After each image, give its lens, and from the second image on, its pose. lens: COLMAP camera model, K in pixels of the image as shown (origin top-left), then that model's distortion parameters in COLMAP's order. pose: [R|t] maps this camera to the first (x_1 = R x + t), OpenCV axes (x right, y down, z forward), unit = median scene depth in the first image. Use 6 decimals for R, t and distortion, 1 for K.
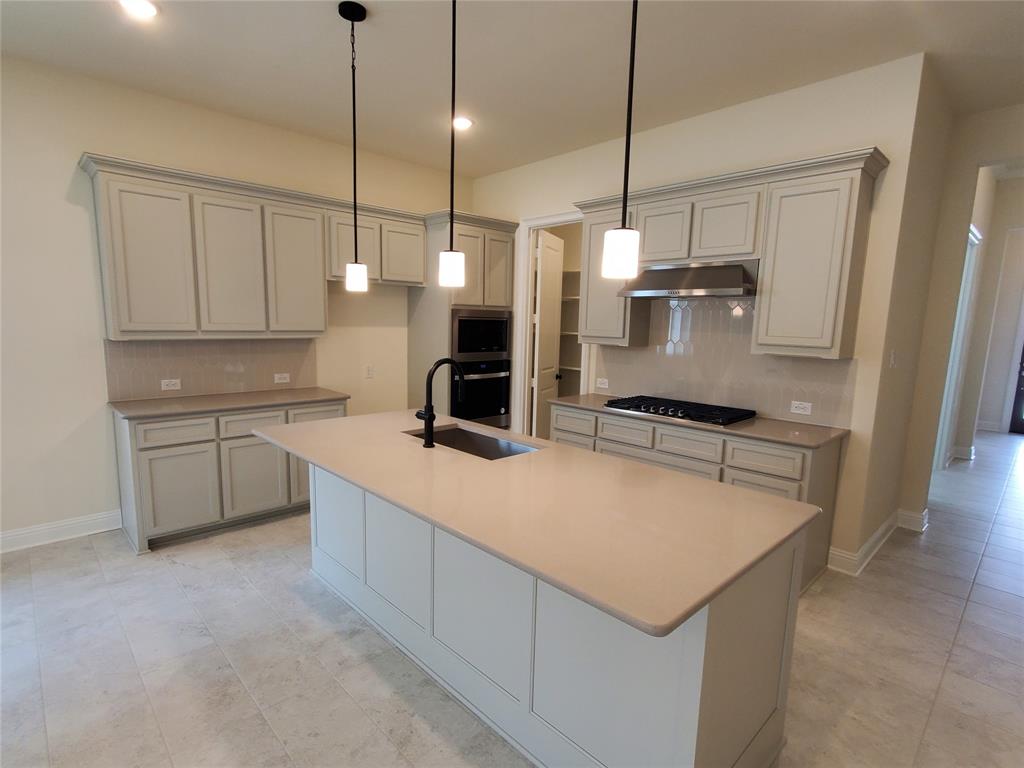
lens RADIAL K [[516.2, 0, 507.4], [0, 516.2, 398.4], [0, 0, 1]] dist [0.000815, 0.000447]
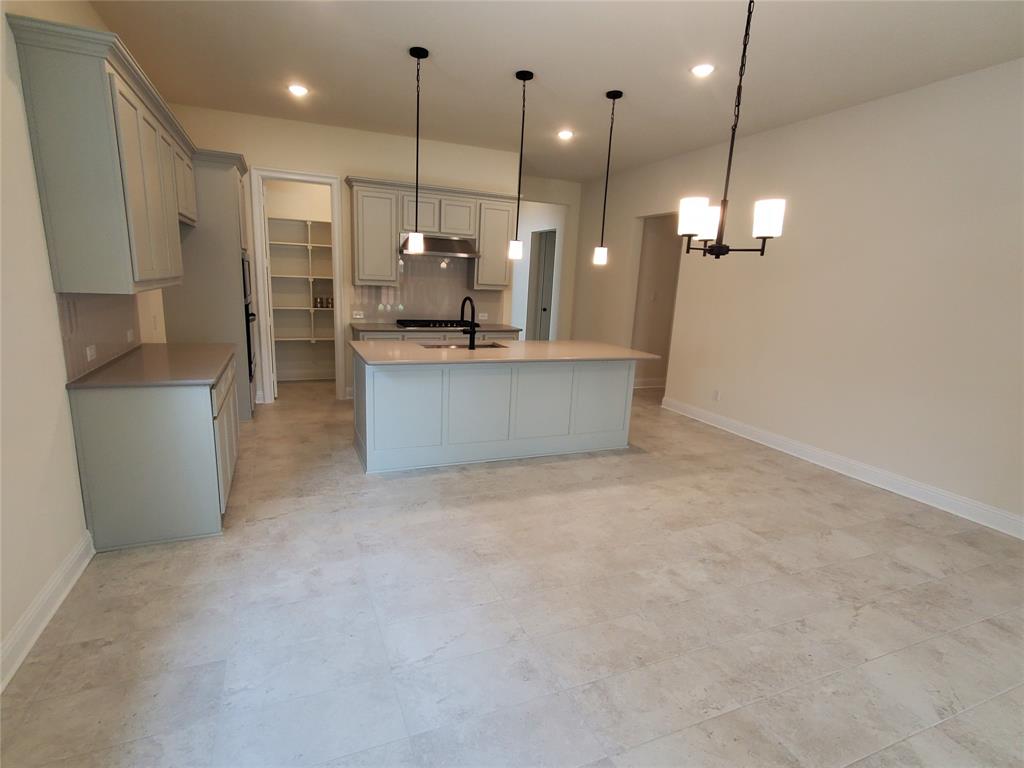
lens RADIAL K [[516.2, 0, 507.4], [0, 516.2, 398.4], [0, 0, 1]] dist [0.000815, 0.000447]
pose [[0.351890, -0.215019, 0.911011, -1.613211], [0.102259, 0.976264, 0.190921, -0.057113], [-0.930439, 0.025976, 0.365525, 0.258455]]
